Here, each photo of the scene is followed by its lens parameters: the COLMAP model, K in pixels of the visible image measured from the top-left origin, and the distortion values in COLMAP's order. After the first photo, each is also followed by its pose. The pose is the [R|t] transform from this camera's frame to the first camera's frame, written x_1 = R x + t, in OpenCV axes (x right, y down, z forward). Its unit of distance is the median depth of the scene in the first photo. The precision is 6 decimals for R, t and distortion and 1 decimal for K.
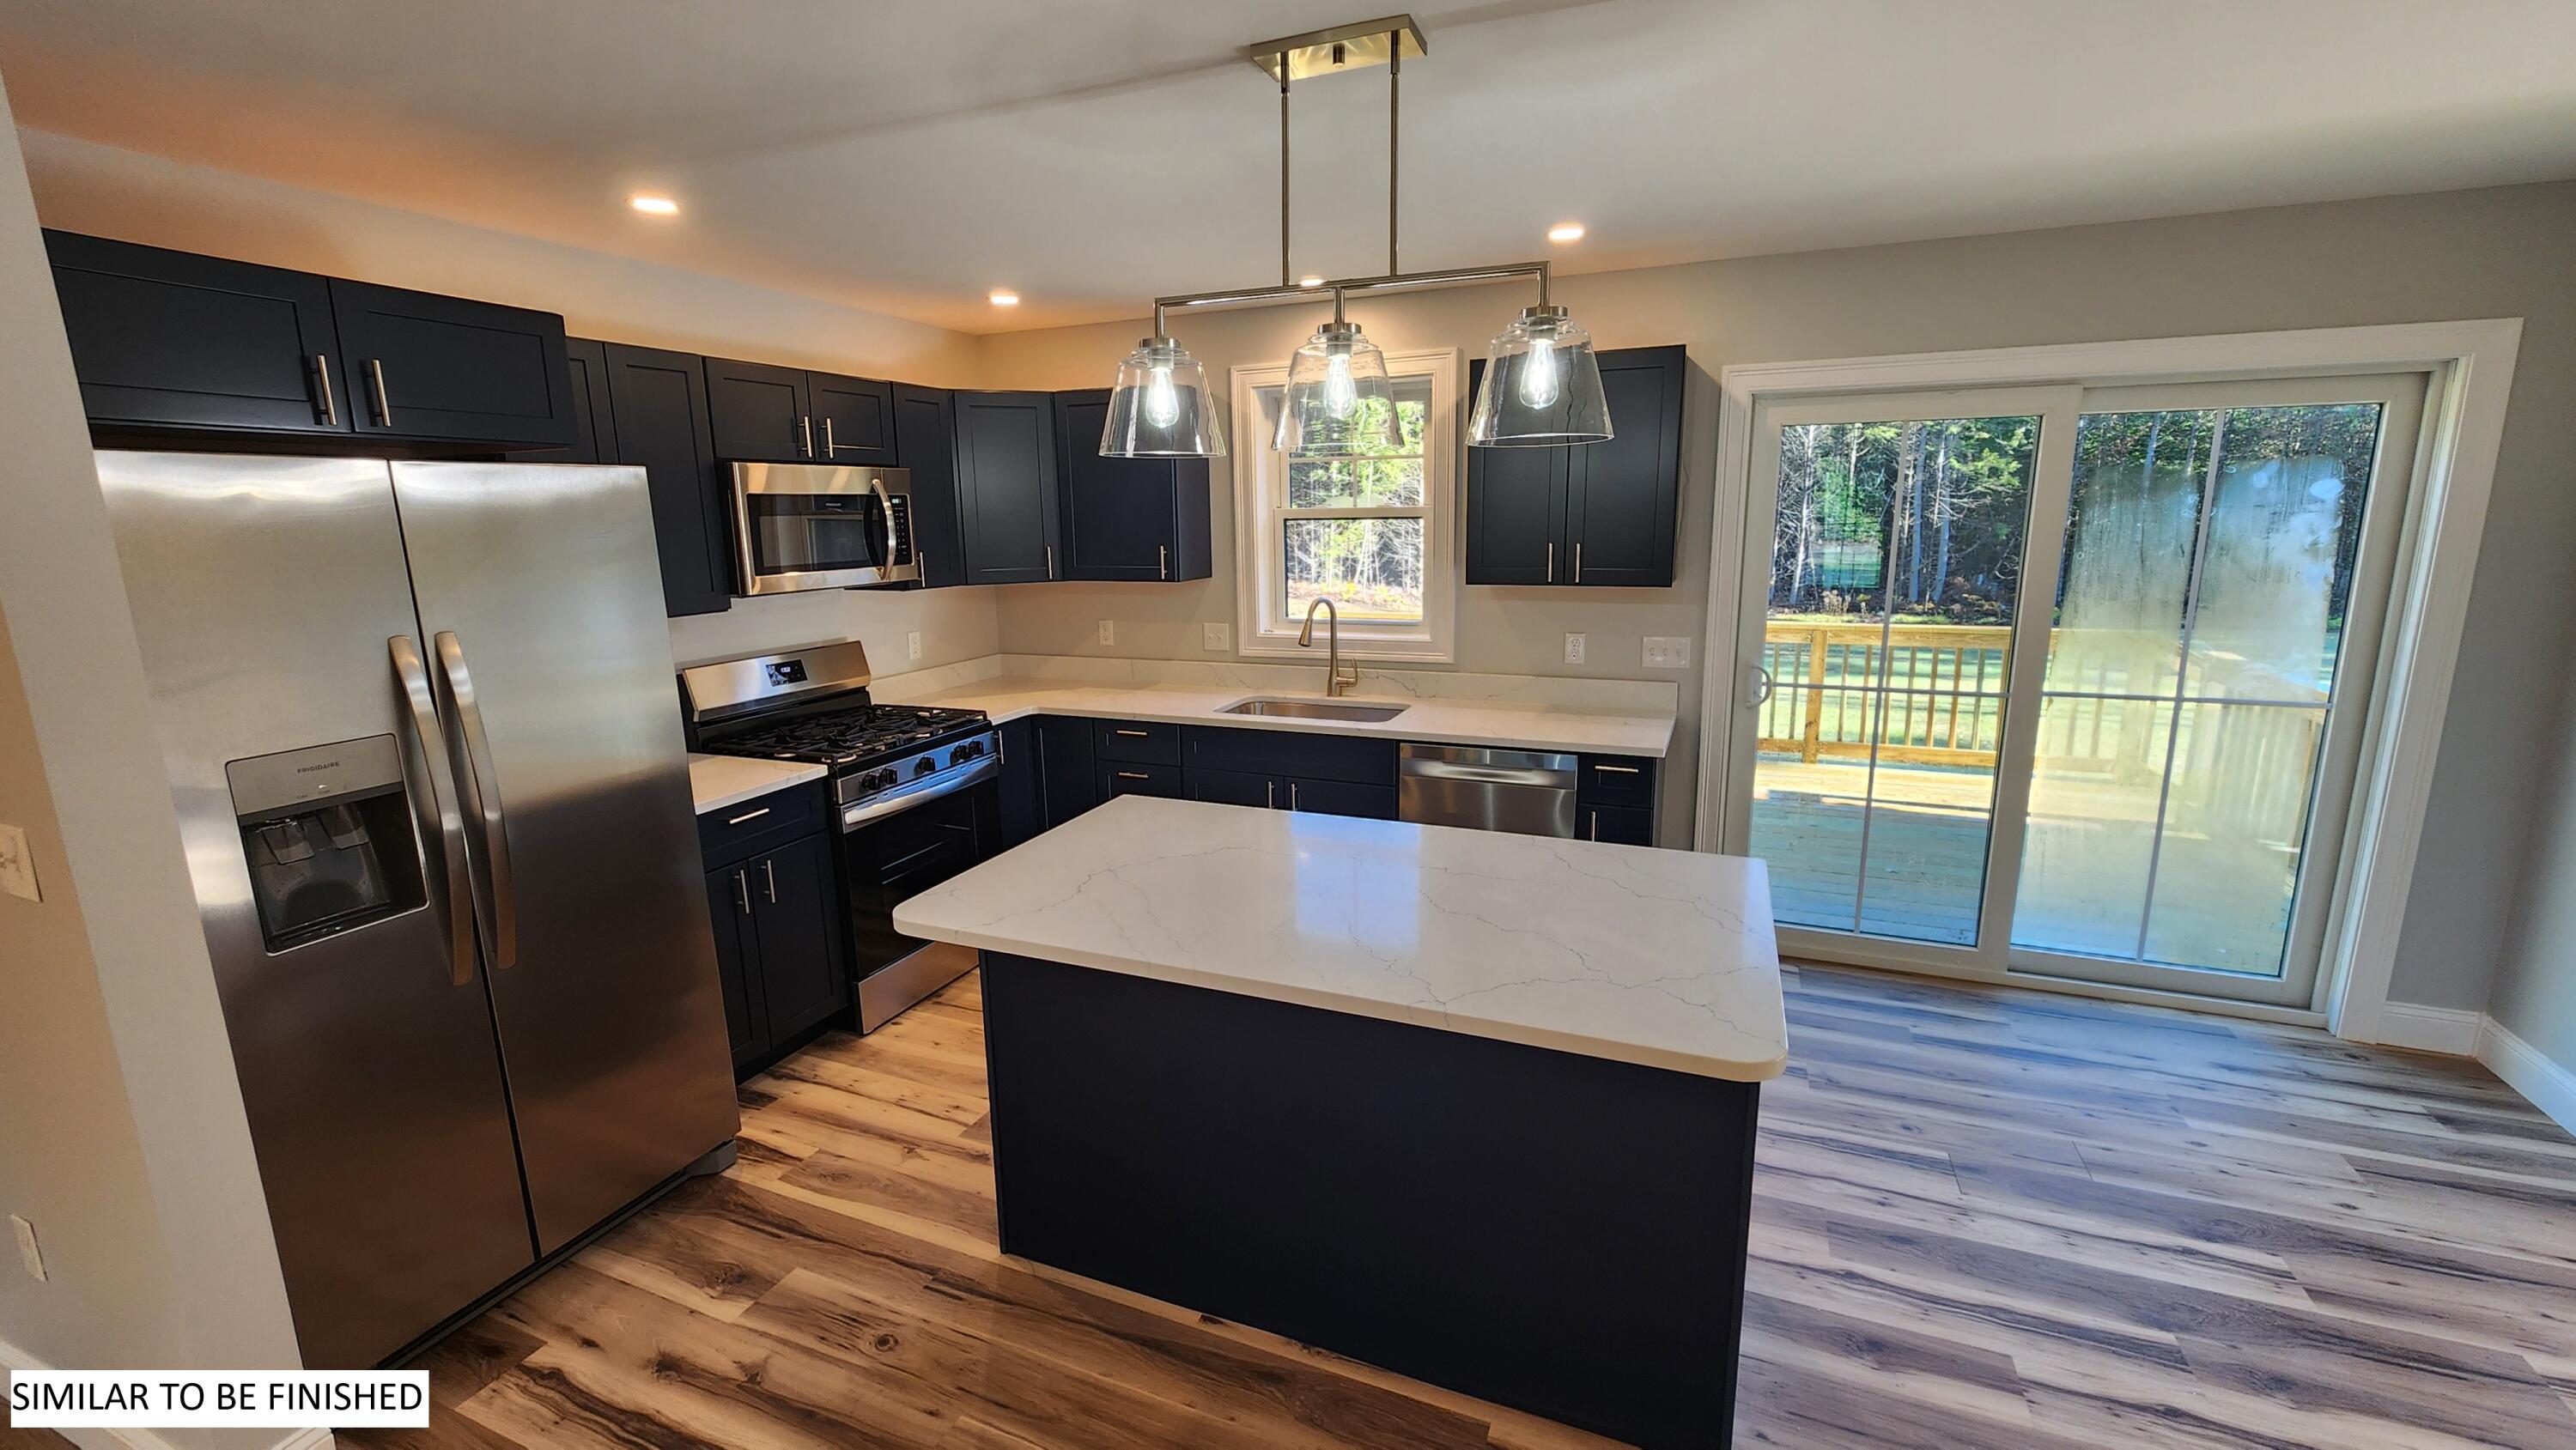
lens RADIAL K [[1041.7, 0, 1273.1], [0, 1041.7, 718.5], [0, 0, 1]] dist [-0.001056, -0.000350]
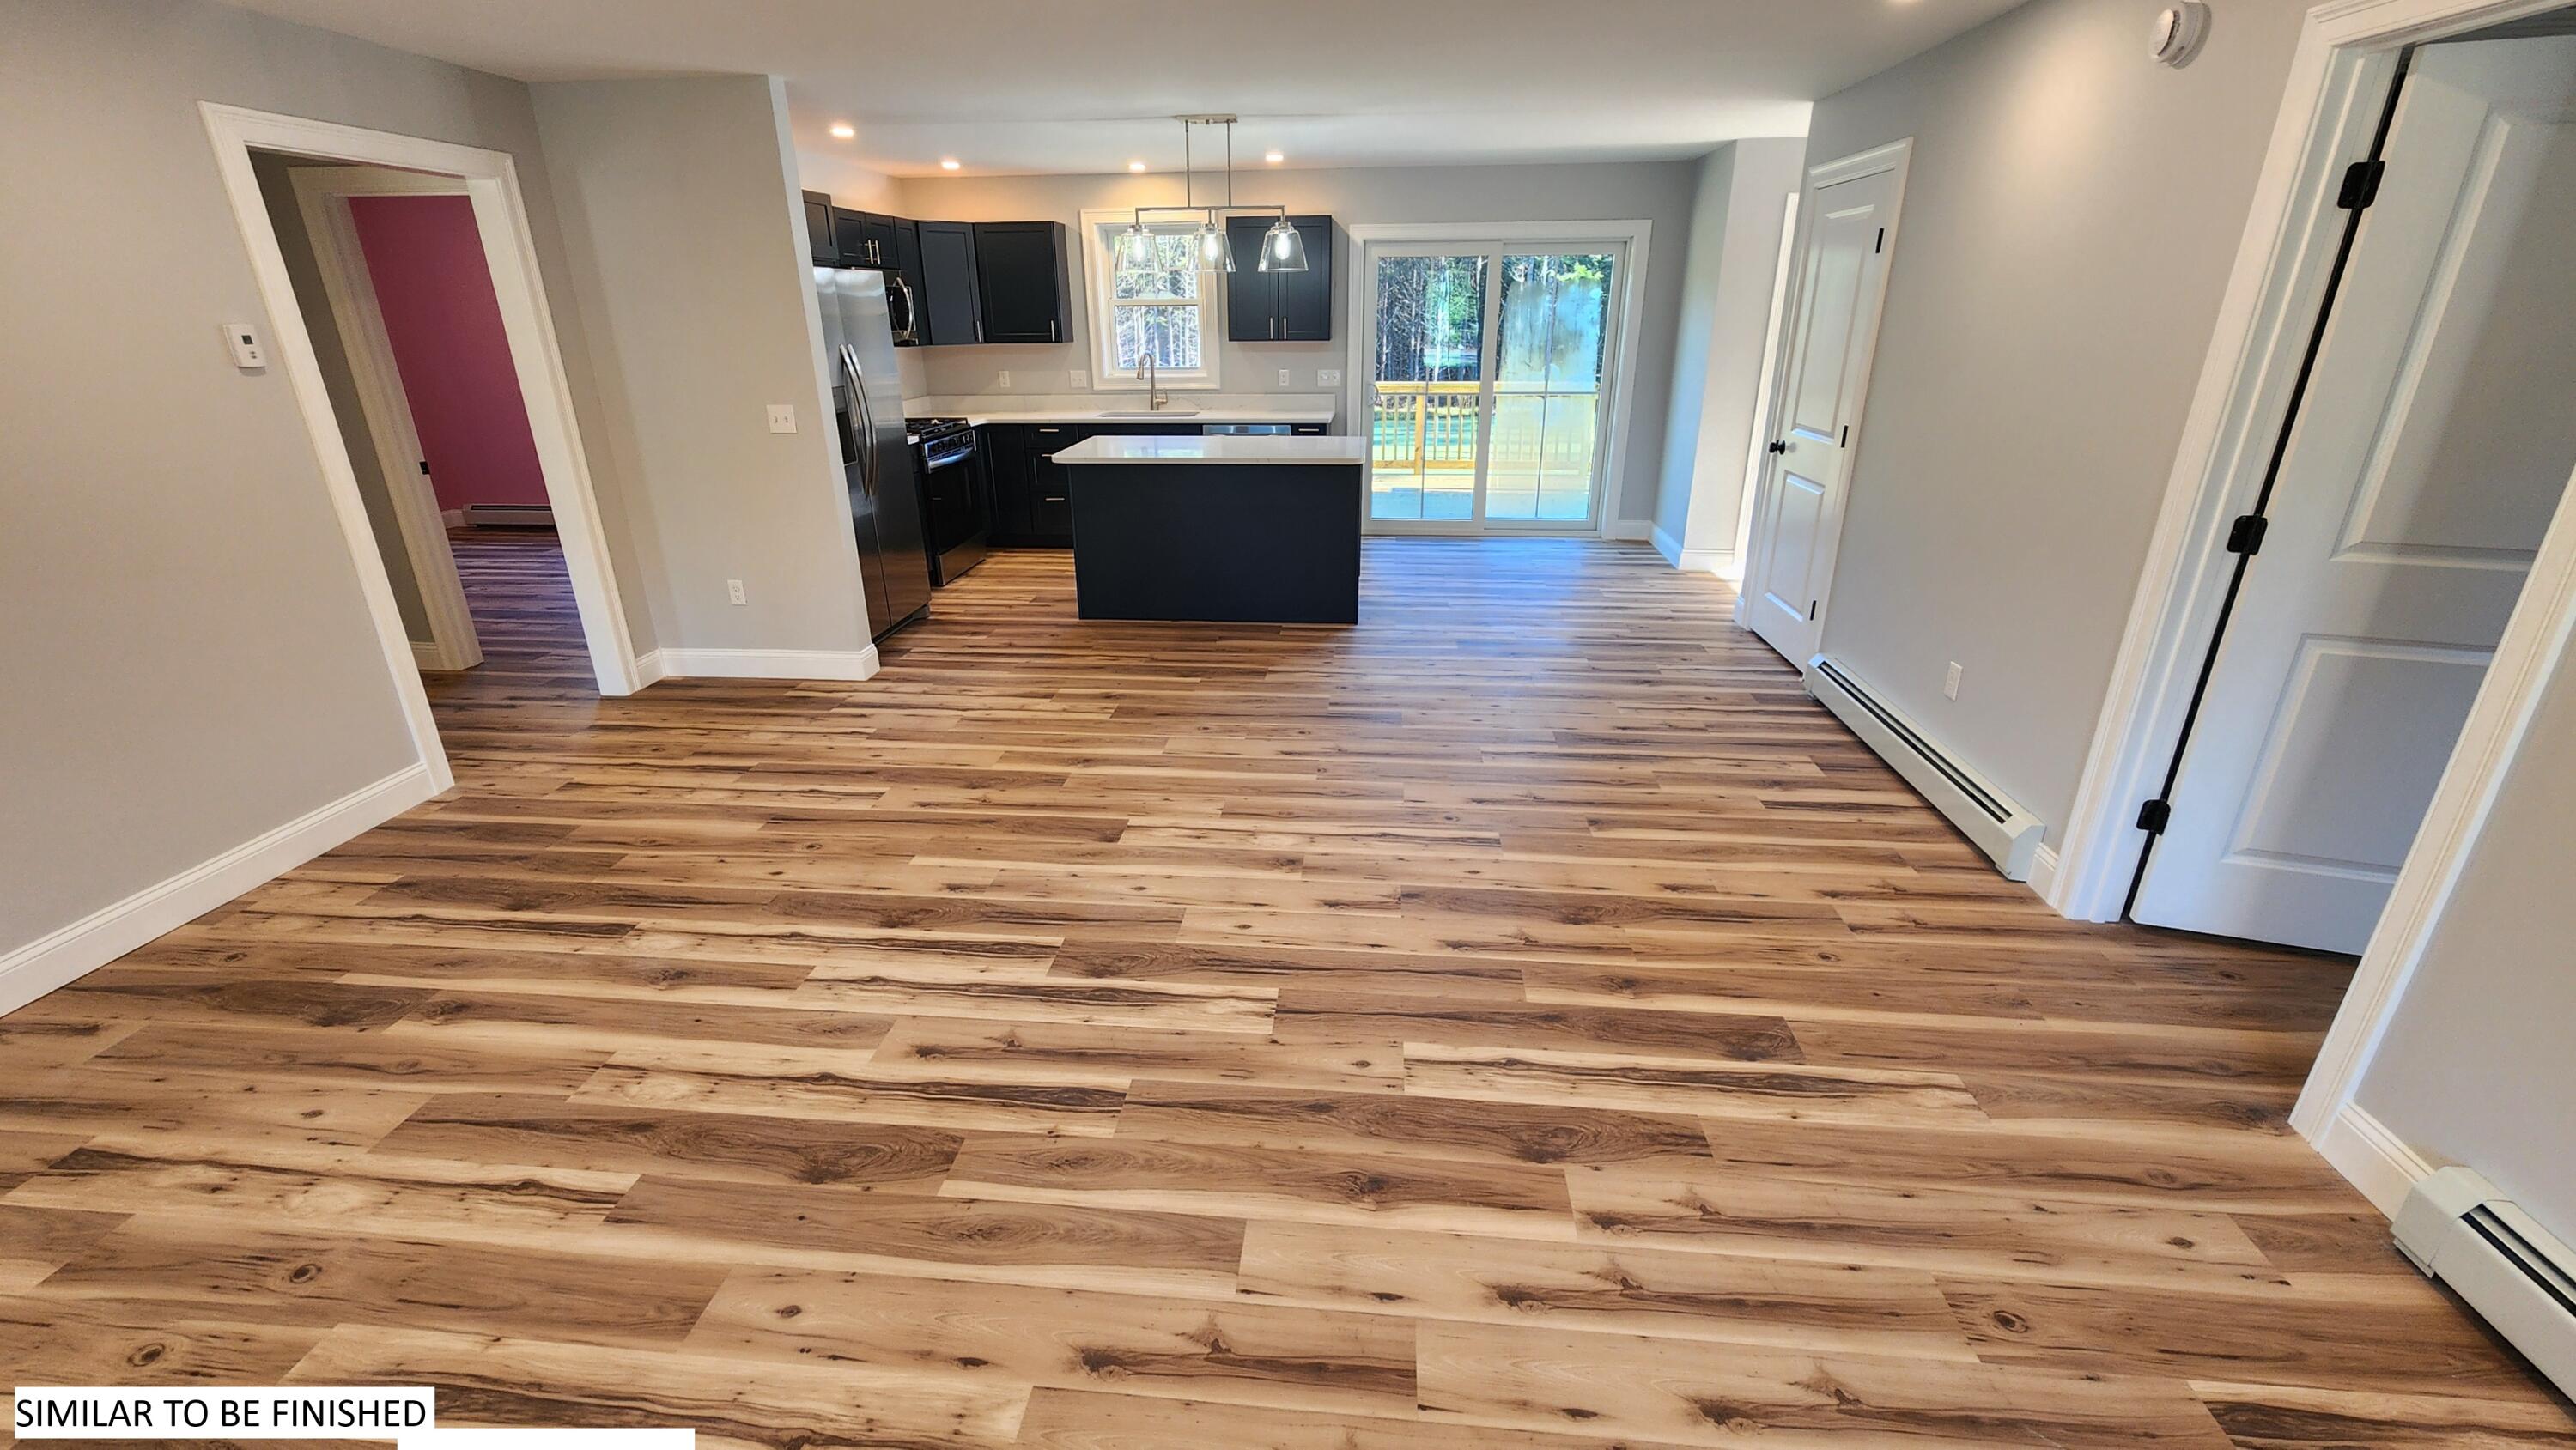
lens RADIAL K [[1041.7, 0, 1273.1], [0, 1041.7, 718.5], [0, 0, 1]] dist [-0.001056, -0.000350]
pose [[0.954206, -0.101664, 0.281346, -0.367234], [0.051791, 0.982422, 0.179345, 0.225666], [-0.294634, -0.156560, 0.942698, -0.988807]]
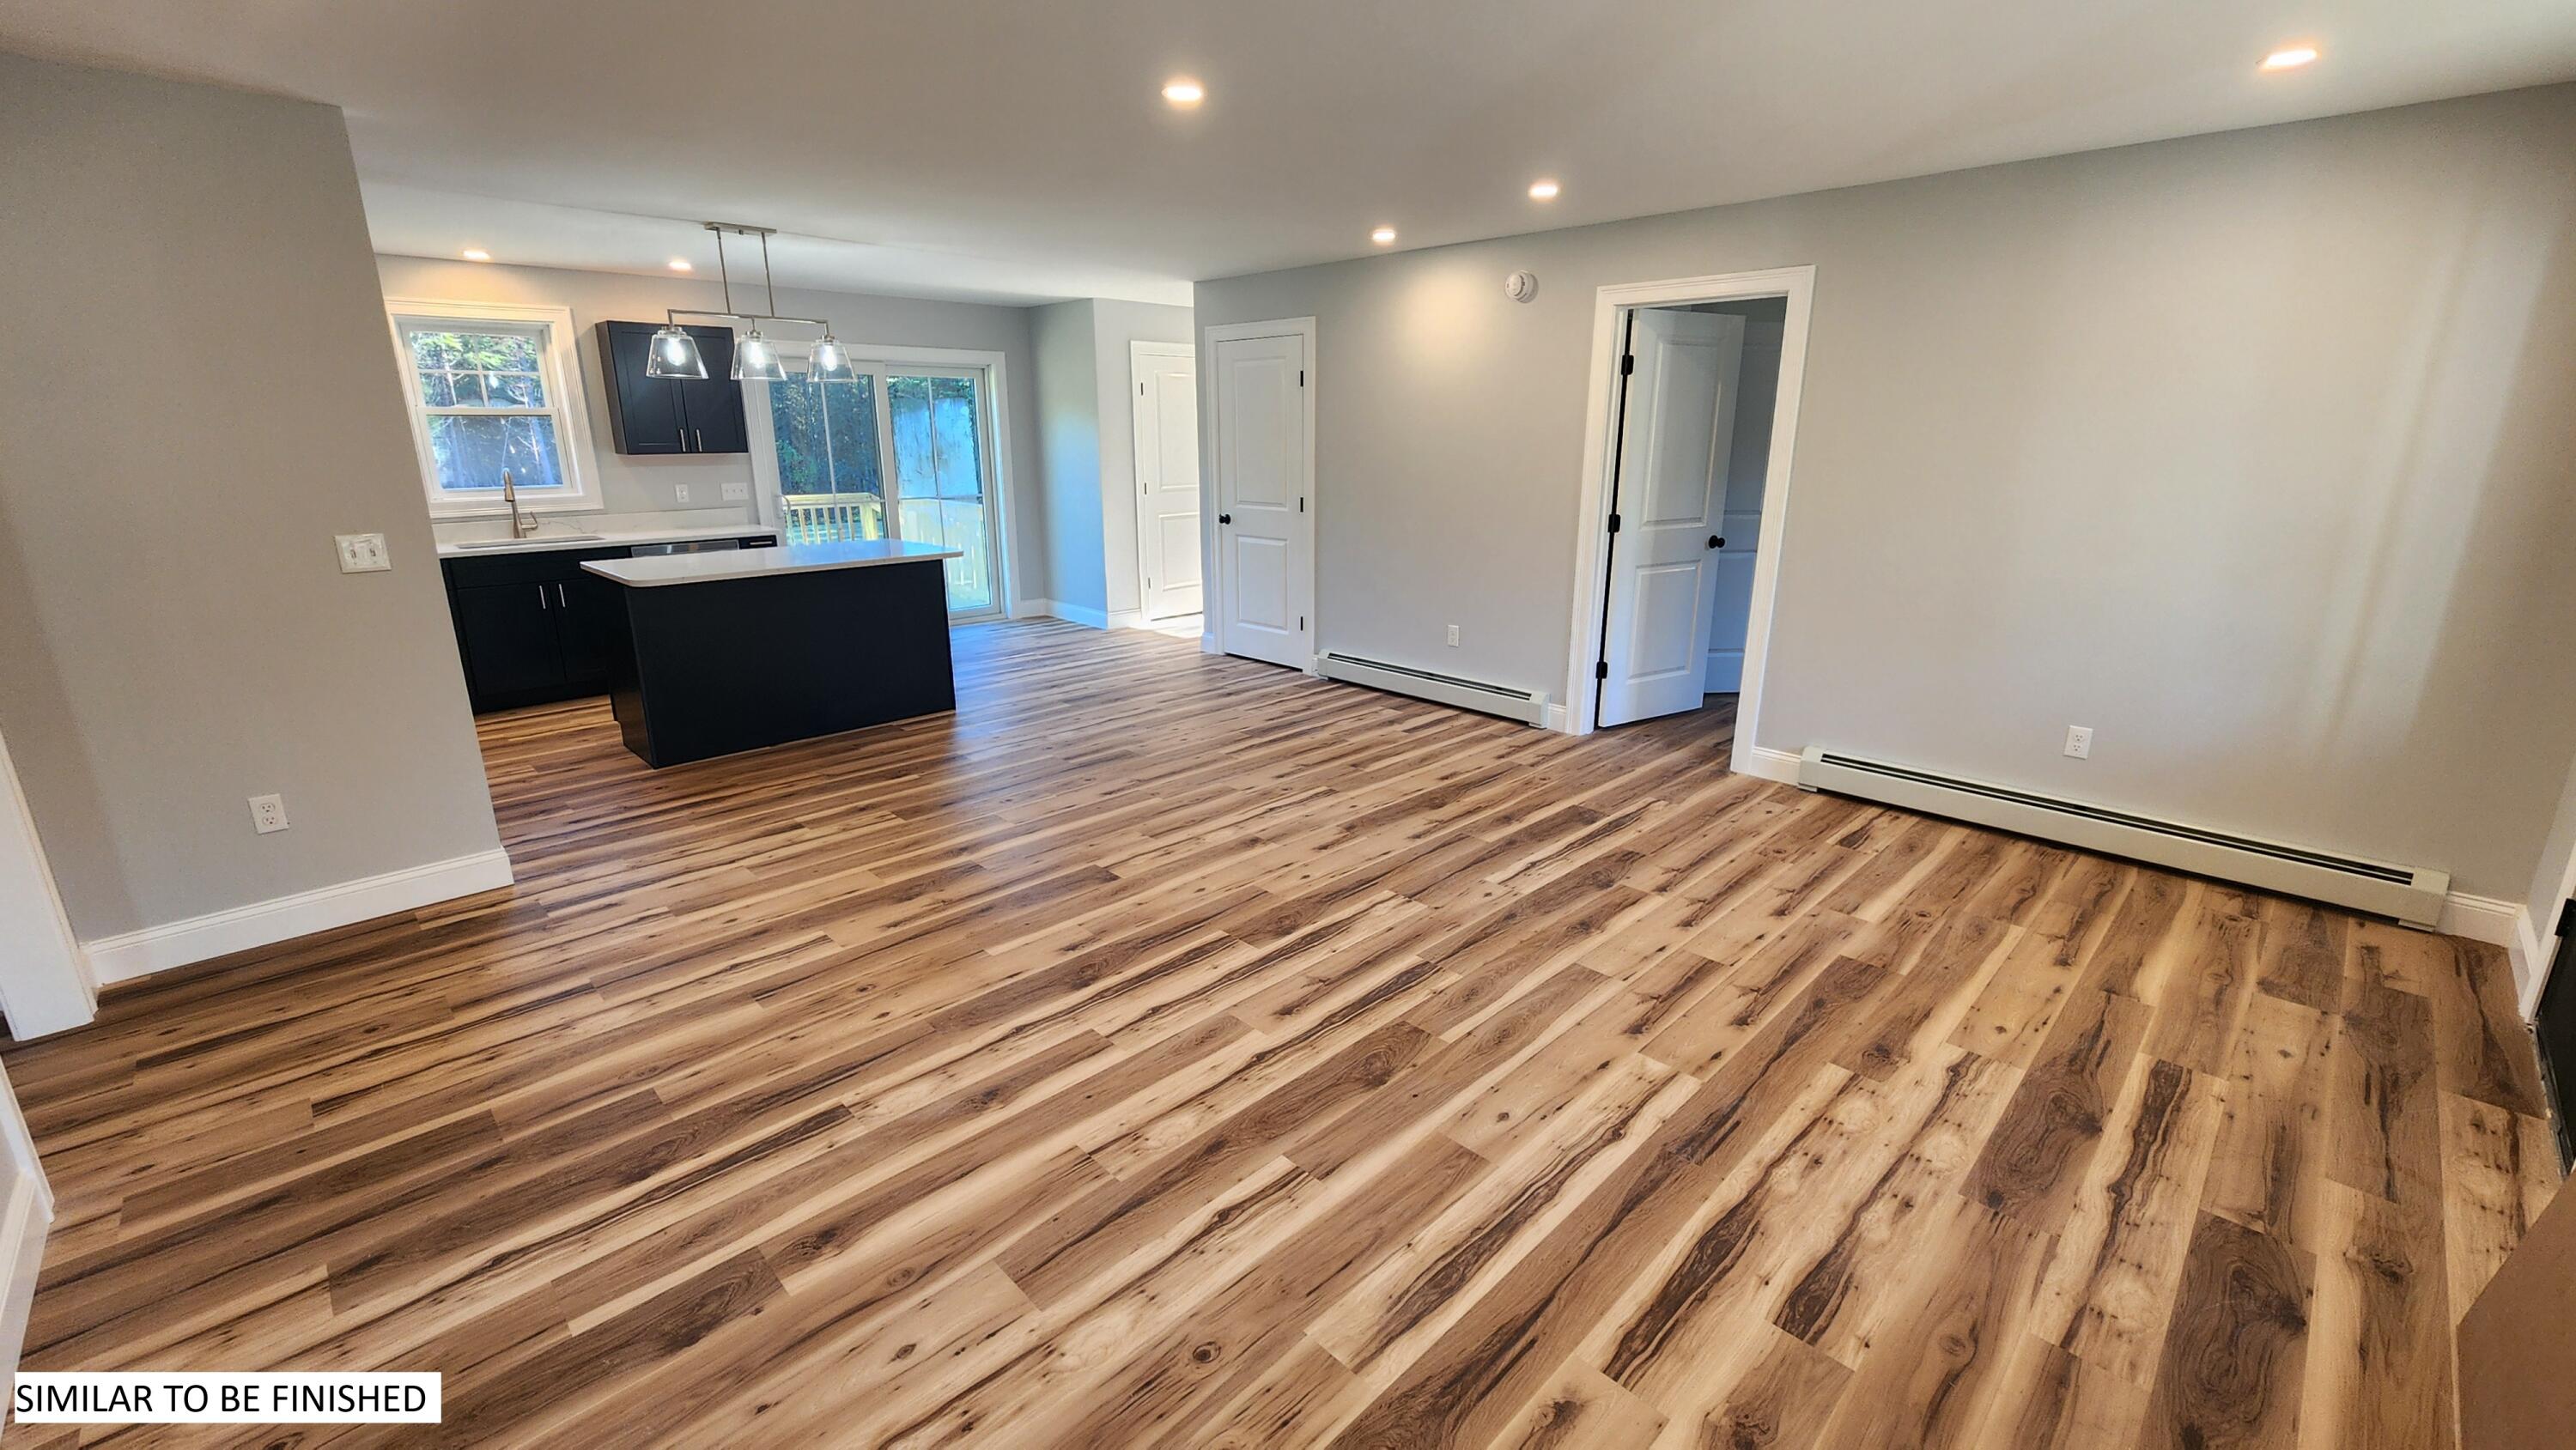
lens RADIAL K [[1041.7, 0, 1273.1], [0, 1041.7, 718.5], [0, 0, 1]] dist [-0.001056, -0.000350]
pose [[0.390099, -0.233180, 0.890758, -1.087189], [0.177832, 0.968269, 0.175590, 0.187181], [-0.903437, 0.089908, 0.419187, -0.660687]]
